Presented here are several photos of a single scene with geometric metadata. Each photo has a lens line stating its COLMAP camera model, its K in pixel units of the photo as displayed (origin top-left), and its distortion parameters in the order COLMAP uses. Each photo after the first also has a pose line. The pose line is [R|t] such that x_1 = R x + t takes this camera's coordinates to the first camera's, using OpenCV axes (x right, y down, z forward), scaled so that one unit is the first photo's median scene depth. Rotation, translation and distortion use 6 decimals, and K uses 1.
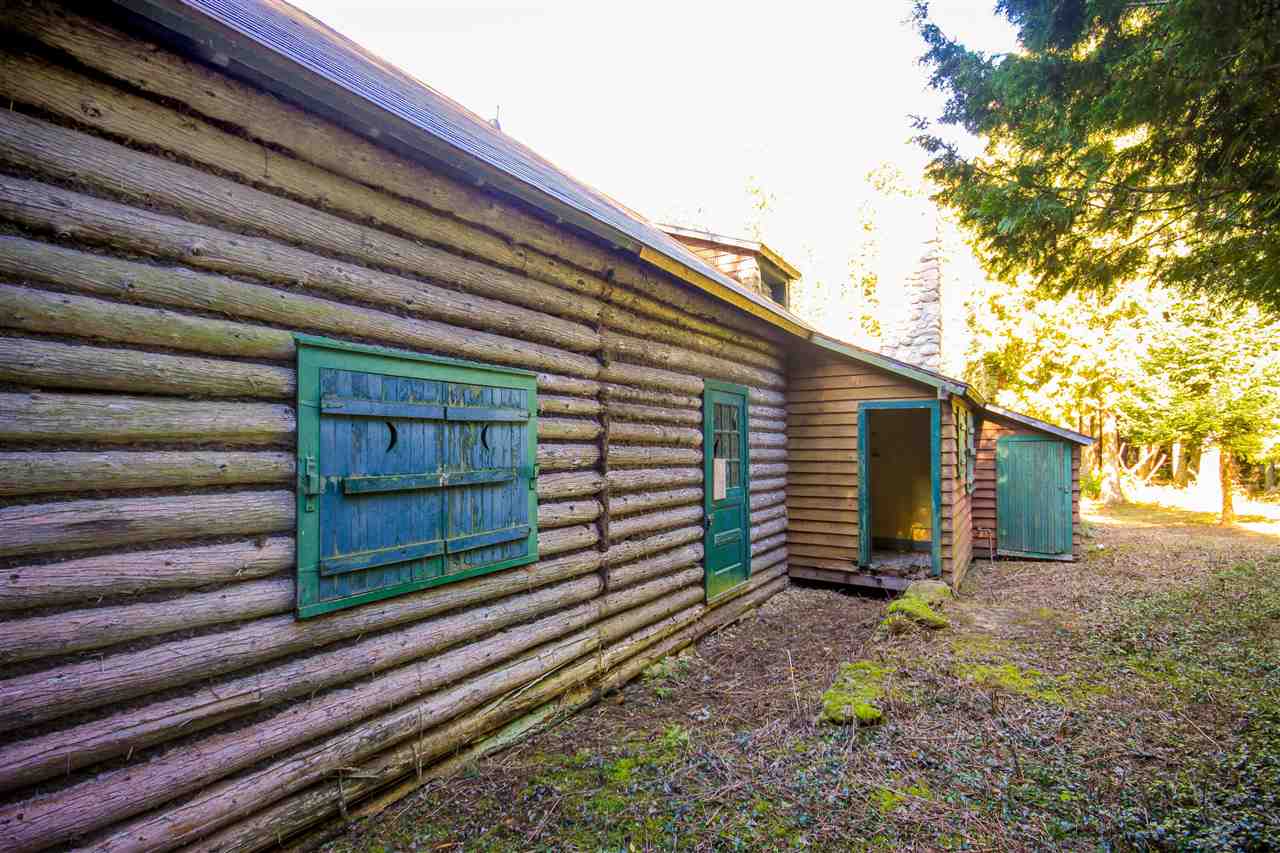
lens RADIAL K [[598.4, 0, 638.6], [0, 598.4, 433.7], [0, 0, 1]] dist [-0.002639, -0.000017]
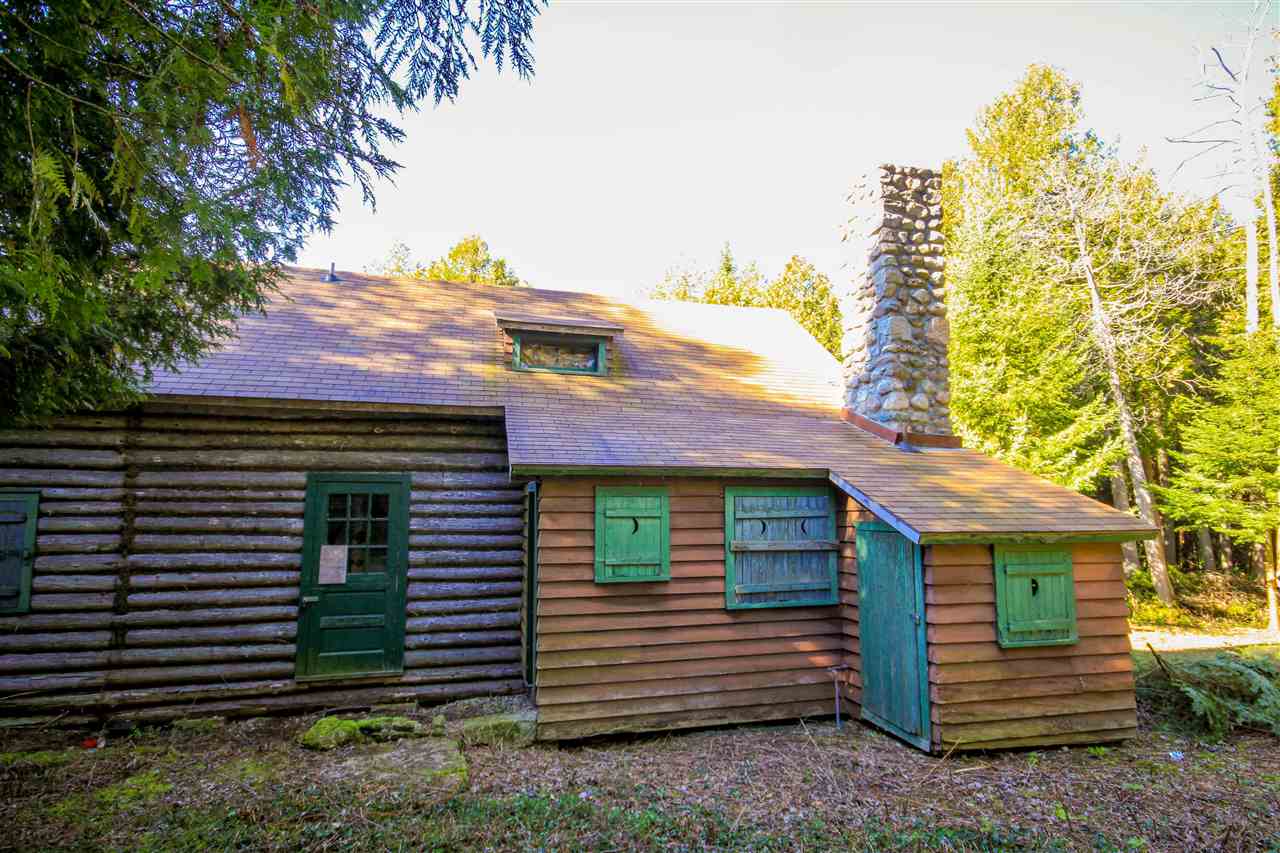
lens RADIAL K [[653.3, 0, 639.4], [0, 653.3, 424.6], [0, 0, 1]] dist [0.000671, 0.000214]
pose [[0.743132, -0.078731, -0.664497, 1.653435], [0.013068, 0.994572, -0.103224, -0.056003], [0.669018, 0.068025, 0.740127, 0.599638]]
